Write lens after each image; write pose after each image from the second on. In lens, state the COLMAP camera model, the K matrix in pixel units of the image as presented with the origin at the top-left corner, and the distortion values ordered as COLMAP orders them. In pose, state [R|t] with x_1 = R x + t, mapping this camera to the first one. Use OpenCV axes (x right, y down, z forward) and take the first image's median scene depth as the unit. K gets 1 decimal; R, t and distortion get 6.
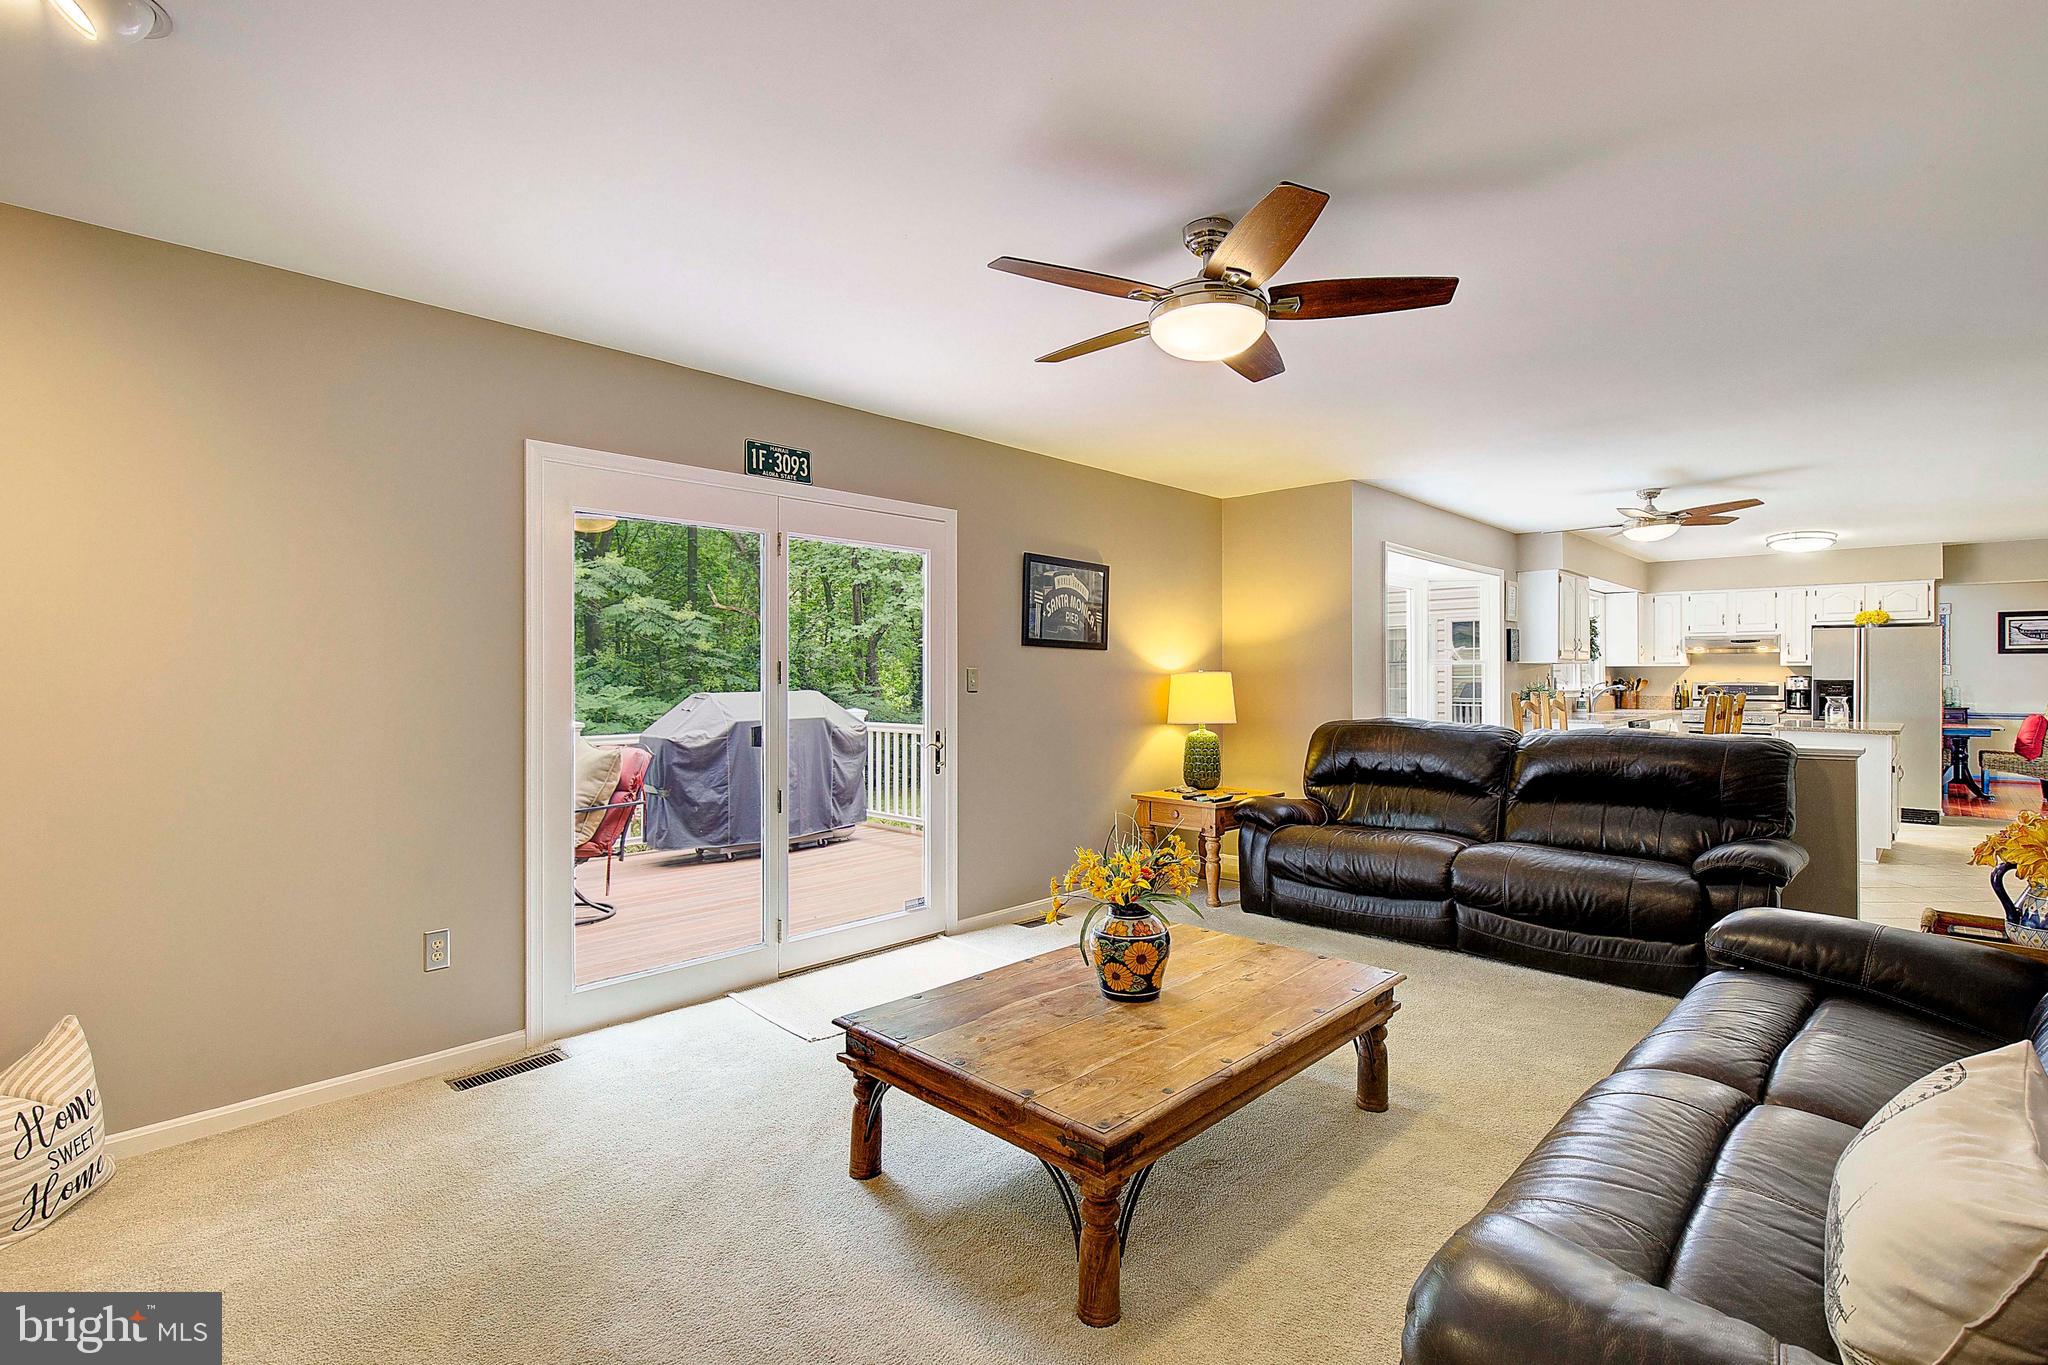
lens RADIAL K [[917.6, 0, 1036.1], [0, 917.6, 687.4], [0, 0, 1]] dist [-0.002182, -0.000235]
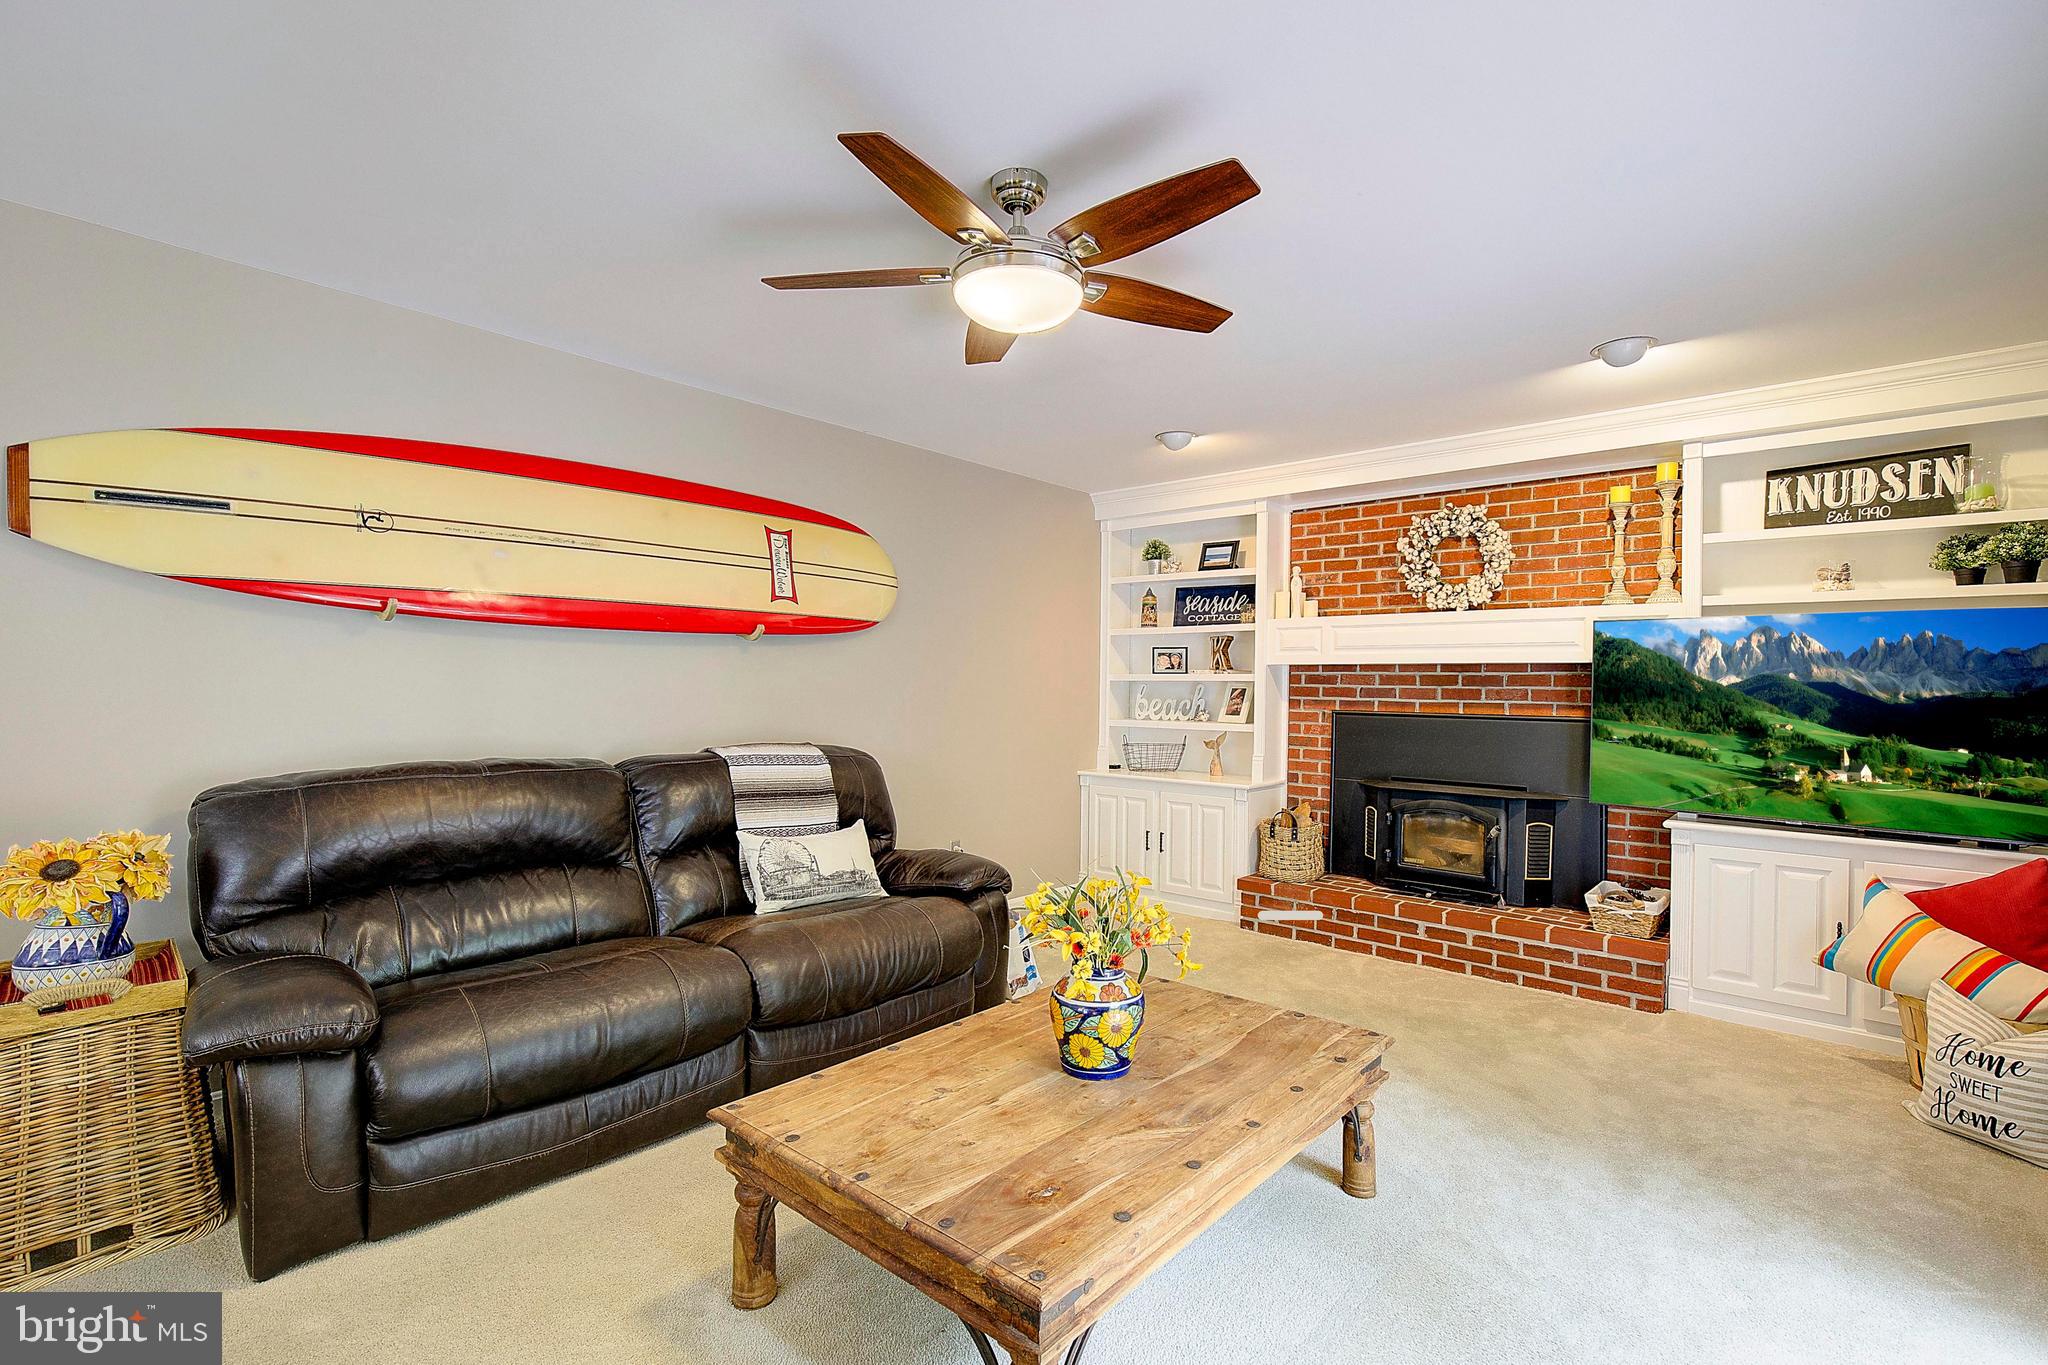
lens RADIAL K [[930.9, 0, 1079.3], [0, 930.9, 683.1], [0, 0, 1]] dist [0.001170, 0.000336]
pose [[-0.997917, -0.005187, -0.064297, 0.089814], [-0.005841, 0.999933, 0.009990, -0.014722], [0.064241, 0.010345, -0.997881, 0.945551]]
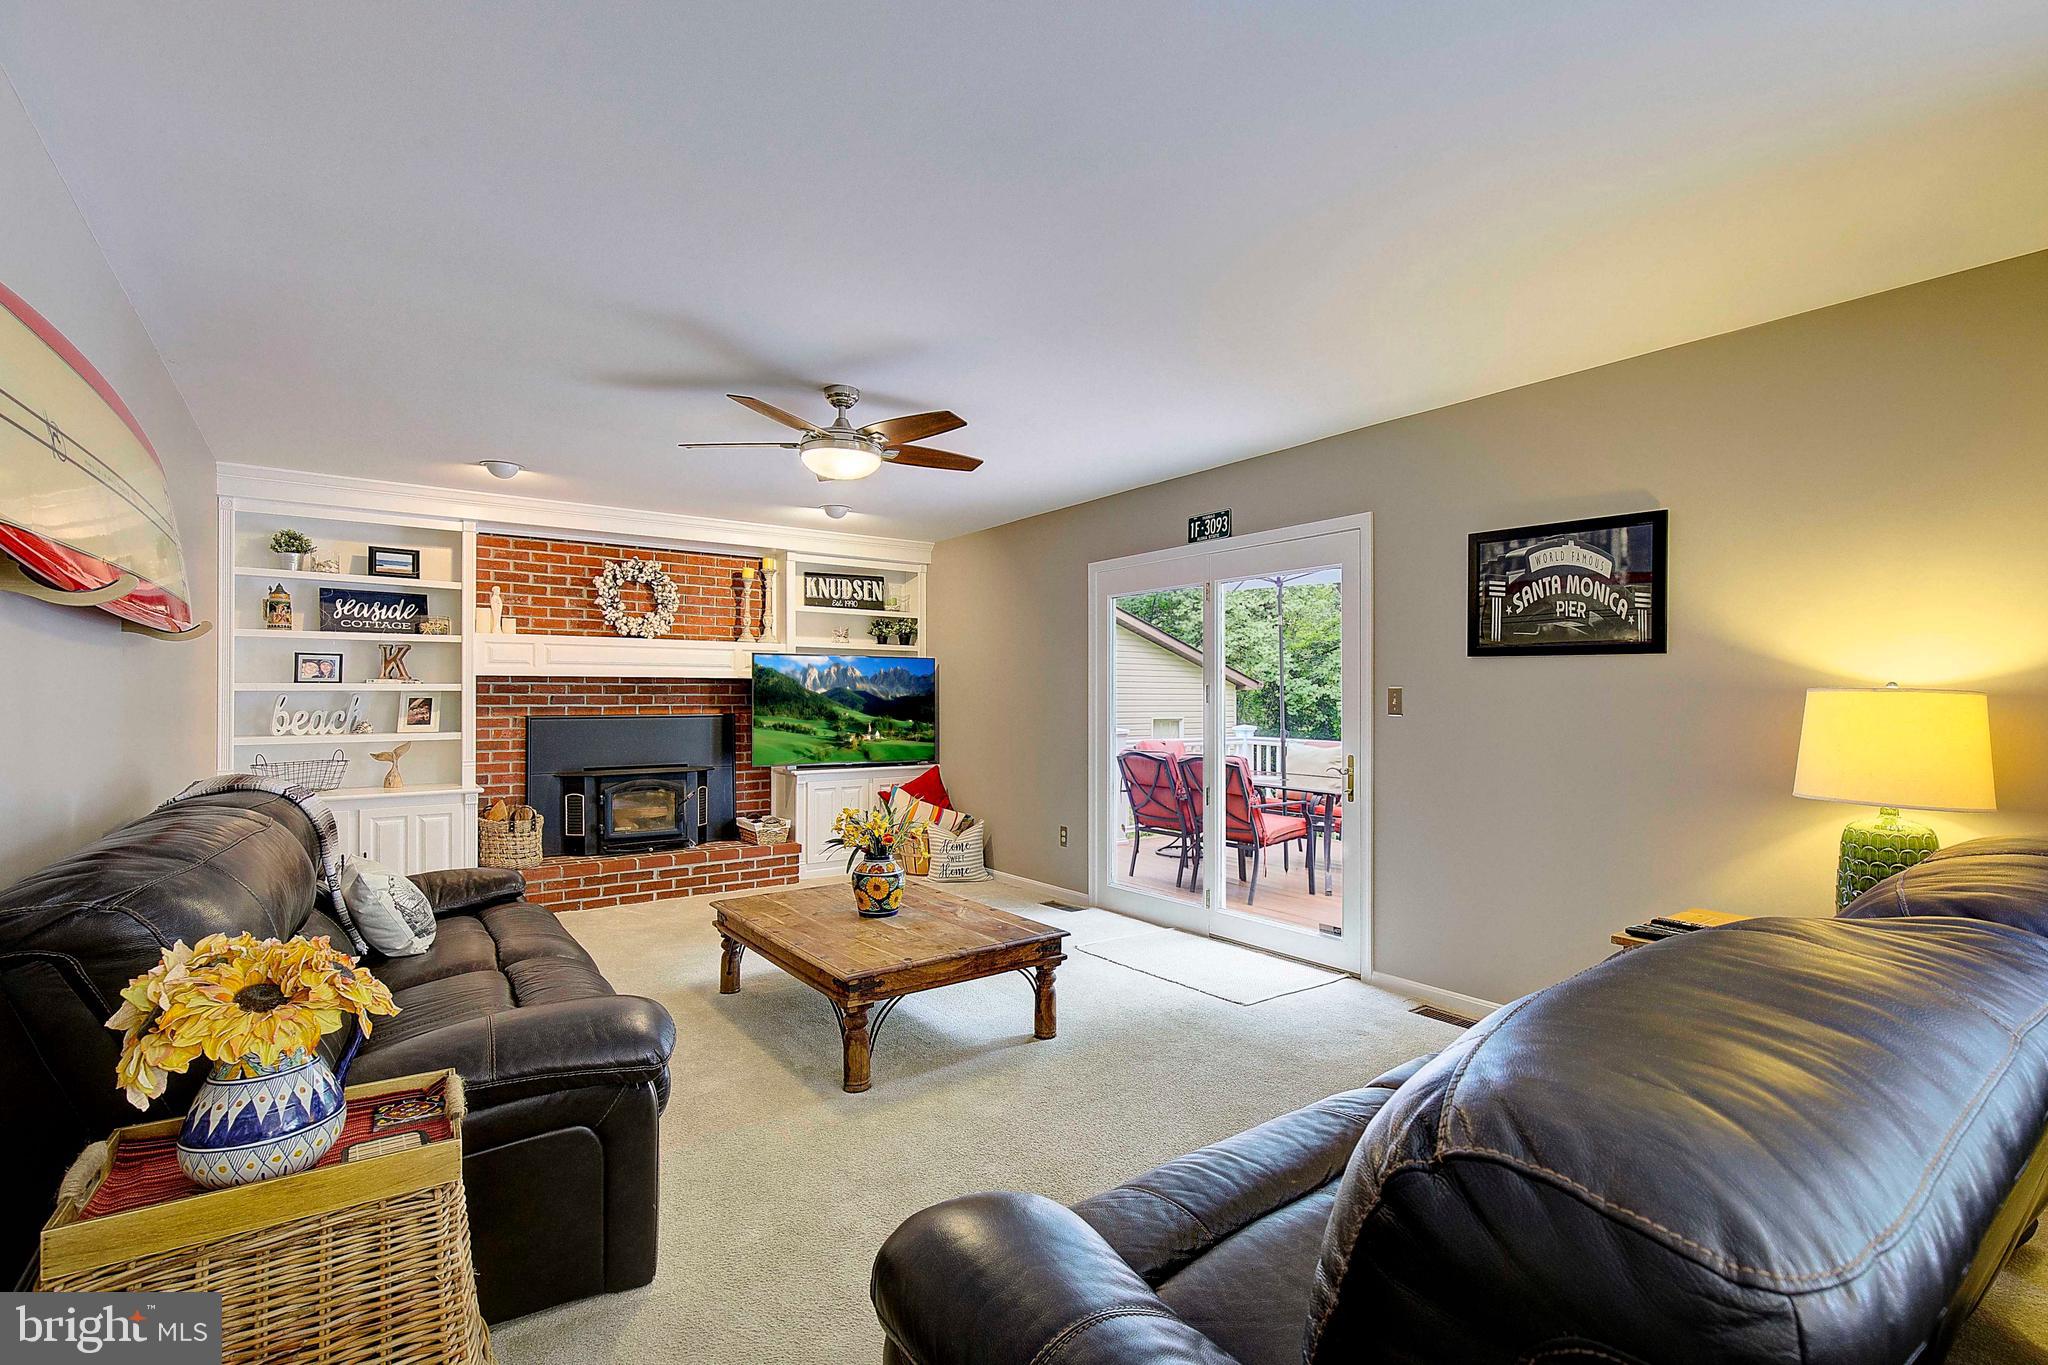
lens RADIAL K [[930.2, 0, 1024.0], [0, 930.2, 682.5], [0, 0, 1]] dist [-0.002437, -0.000412]
pose [[-0.165860, -0.009485, -0.986104, 0.798633], [-0.008475, 0.999931, -0.008193, -0.014038], [0.986113, 0.006998, -0.165928, 0.751298]]
